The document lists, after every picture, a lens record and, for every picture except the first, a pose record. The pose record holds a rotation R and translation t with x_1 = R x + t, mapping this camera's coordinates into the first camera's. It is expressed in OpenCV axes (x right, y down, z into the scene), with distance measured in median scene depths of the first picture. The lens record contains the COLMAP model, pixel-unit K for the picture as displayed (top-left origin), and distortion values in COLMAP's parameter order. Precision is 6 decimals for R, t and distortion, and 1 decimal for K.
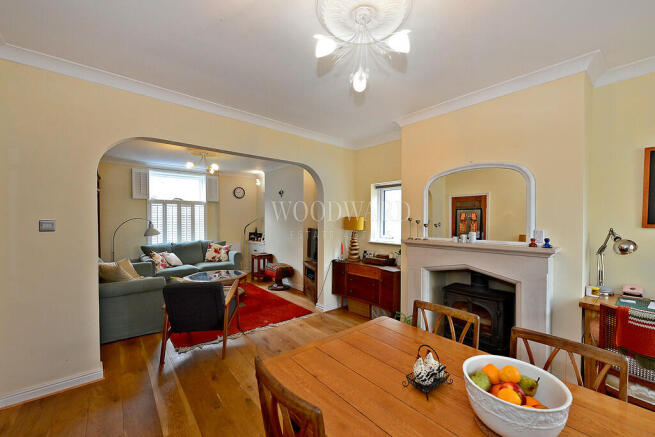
lens RADIAL K [[265.5, 0, 340.1], [0, 265.5, 220.9], [0, 0, 1]] dist [-0.001361, -0.000198]
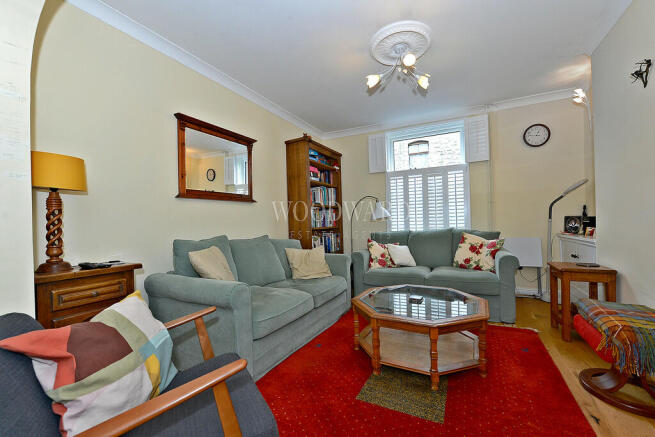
lens RADIAL K [[265.5, 0, 340.1], [0, 265.5, 220.9], [0, 0, 1]] dist [-0.001361, -0.000198]
pose [[0.371811, -0.023621, -0.928008, -0.077061], [0.018239, 0.999669, -0.018137, 0.064251], [0.928129, -0.010182, 0.372119, 0.572706]]
